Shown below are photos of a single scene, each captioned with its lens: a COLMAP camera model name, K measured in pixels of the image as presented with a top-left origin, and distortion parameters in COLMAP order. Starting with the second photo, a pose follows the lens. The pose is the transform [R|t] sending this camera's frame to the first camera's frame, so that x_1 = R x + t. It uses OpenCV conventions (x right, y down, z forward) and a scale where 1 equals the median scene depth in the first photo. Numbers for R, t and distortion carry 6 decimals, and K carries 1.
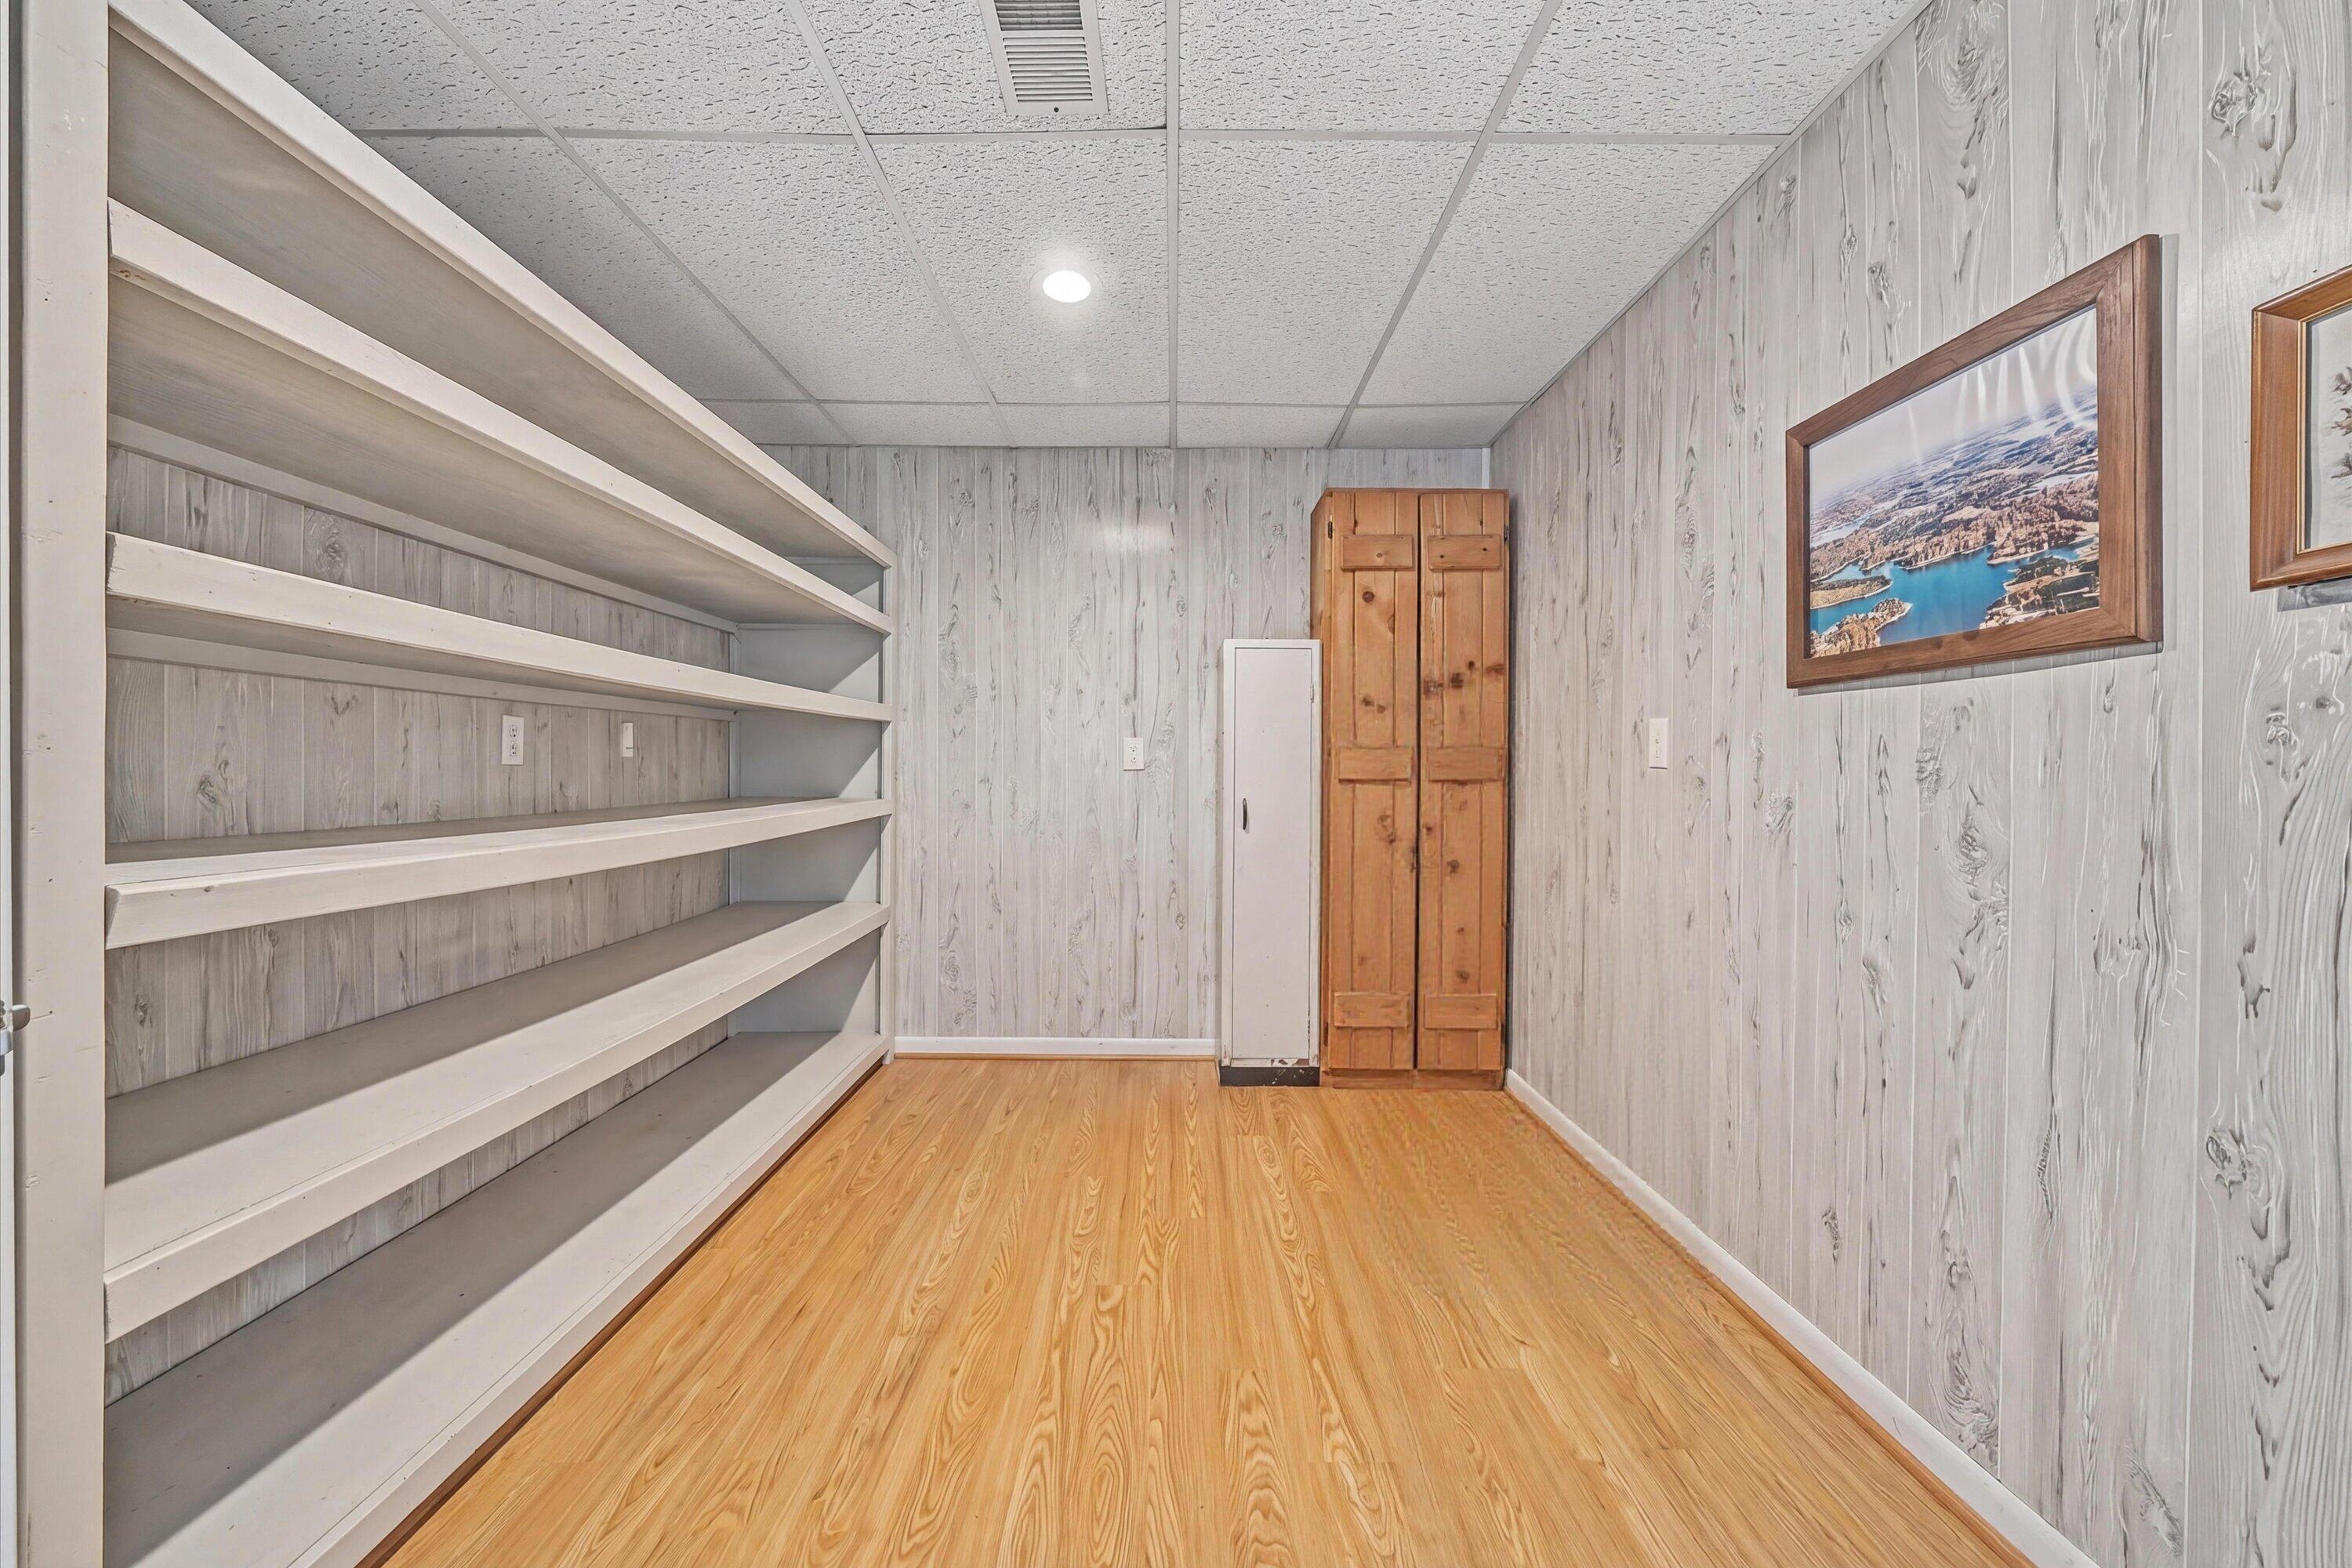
lens RADIAL K [[992.0, 0, 1173.9], [0, 992.0, 770.0], [0, 0, 1]] dist [-0.000596, -0.000061]
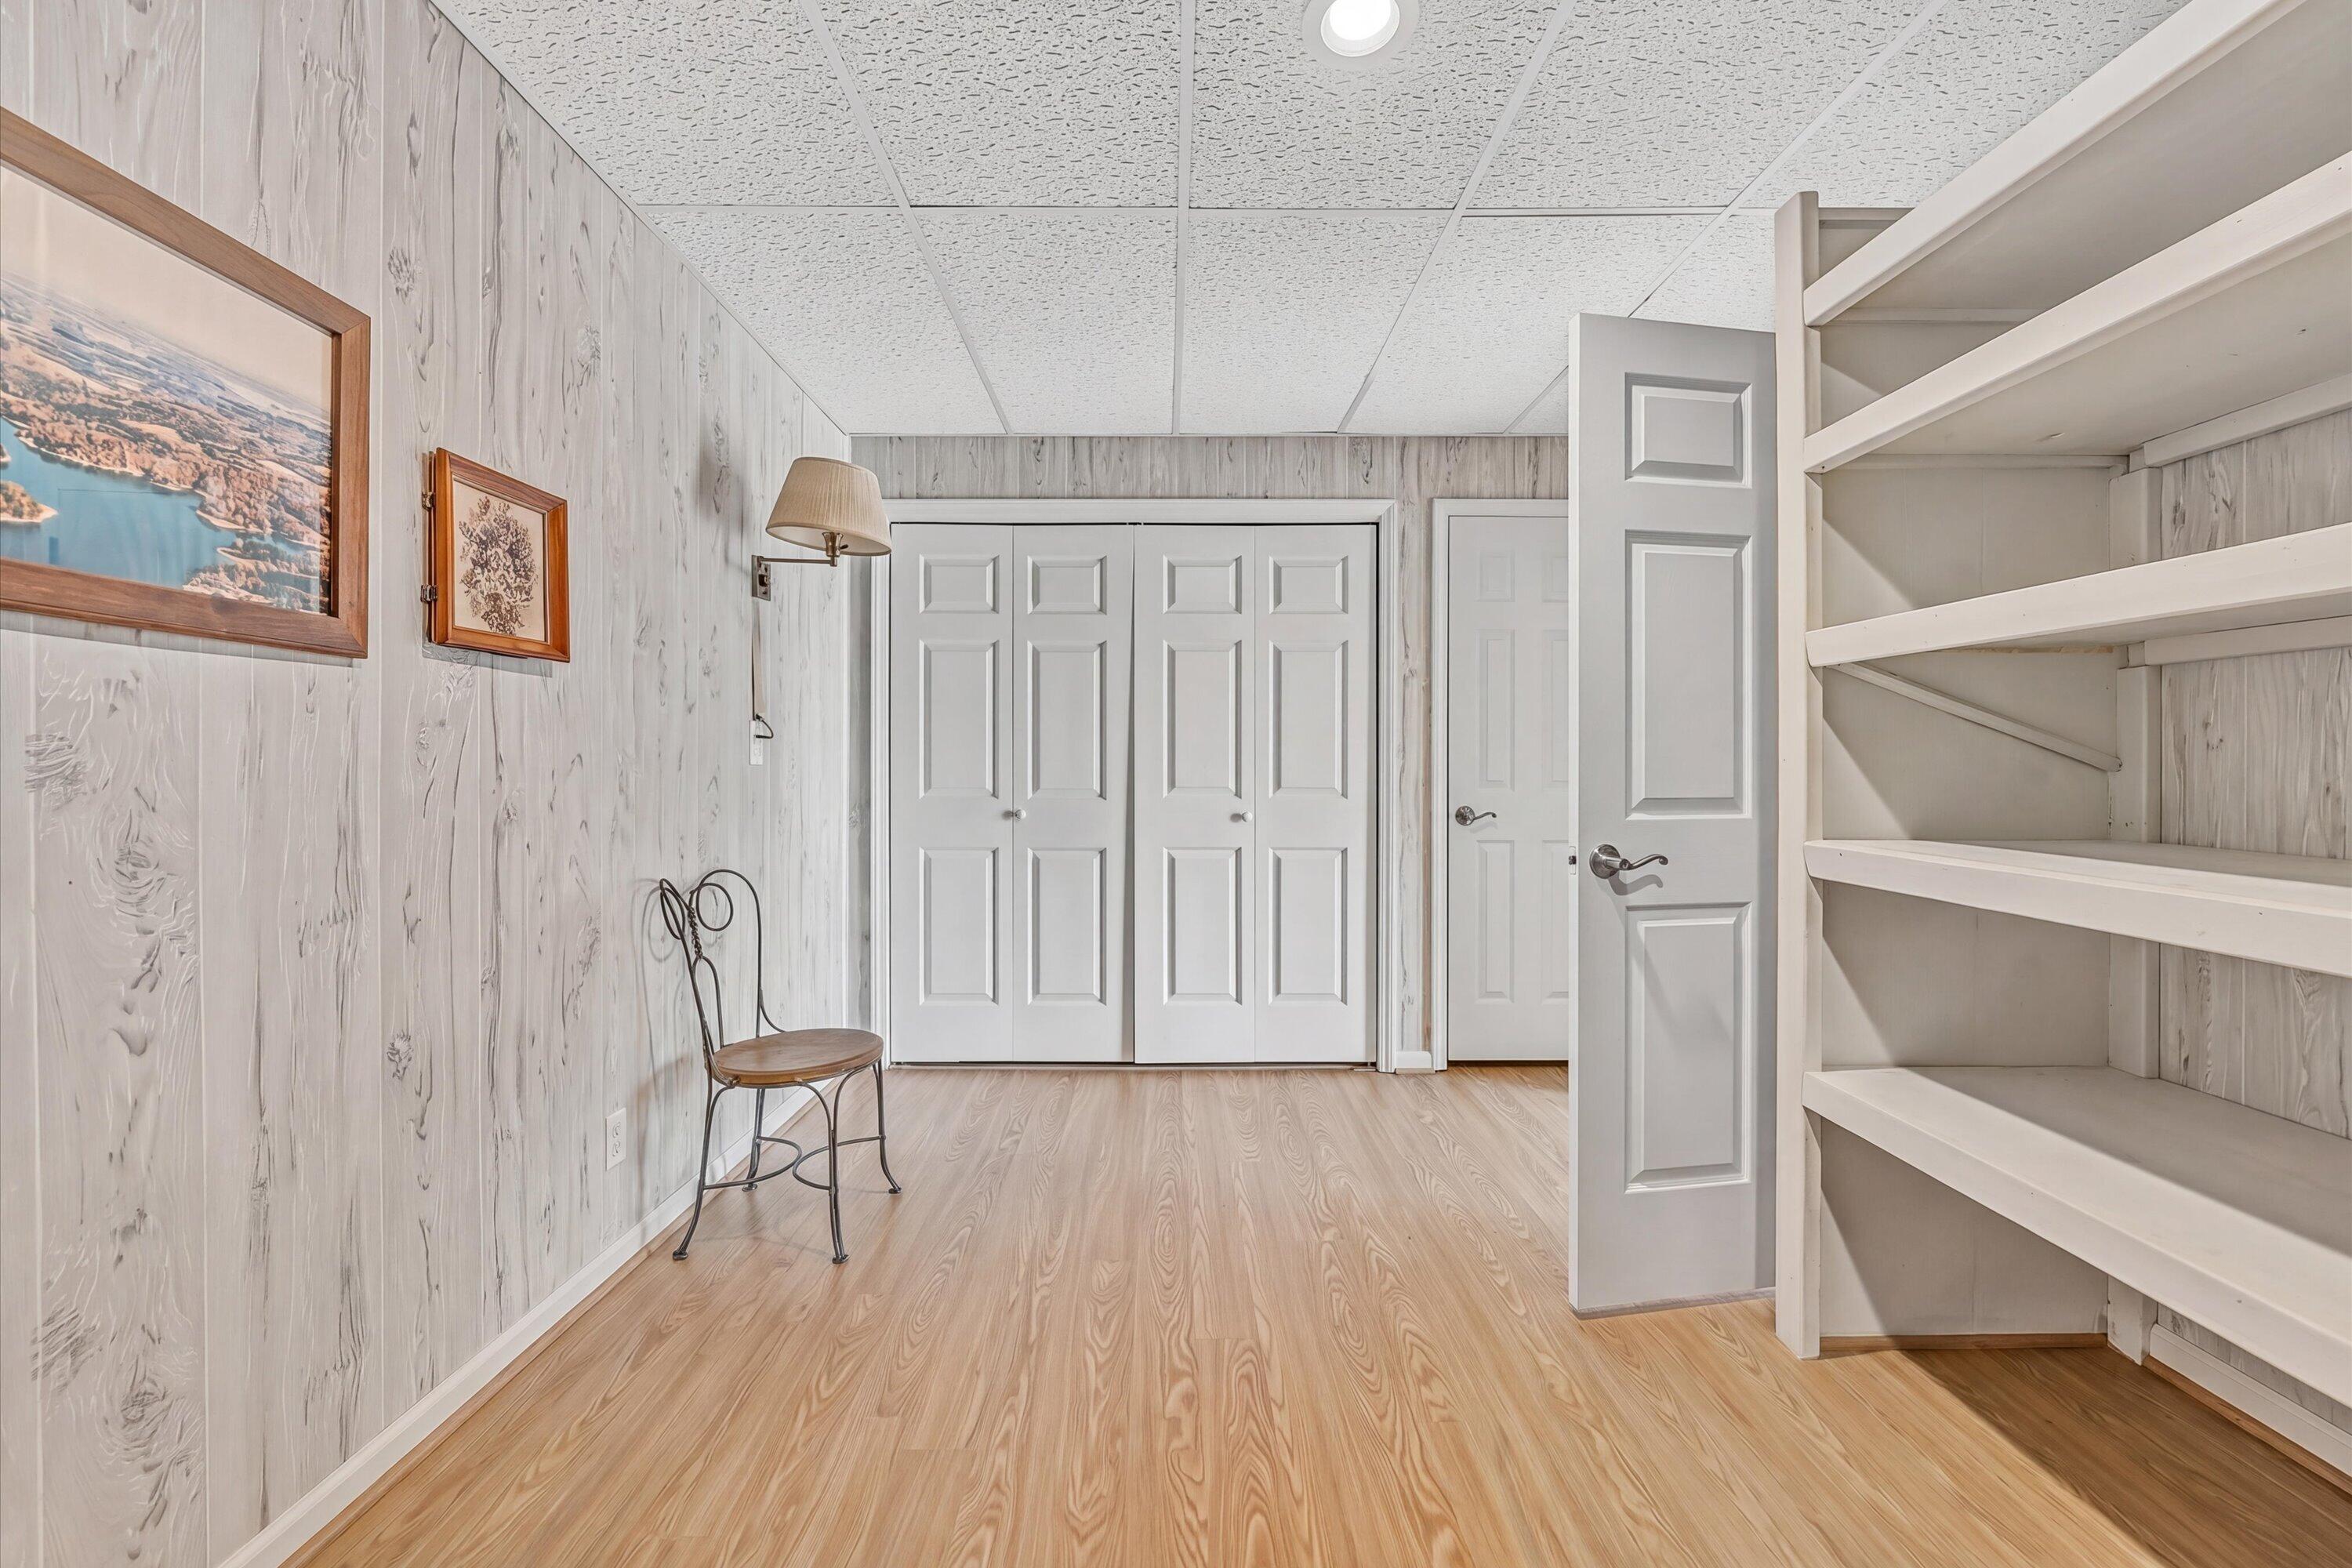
lens RADIAL K [[992.0, 0, 1173.9], [0, 992.0, 770.0], [0, 0, 1]] dist [-0.000596, -0.000061]
pose [[-0.999987, -0.004584, -0.002402, 0.013872], [-0.004597, 0.999975, 0.005302, -0.005267], [0.002377, 0.005313, -0.999983, 1.872317]]
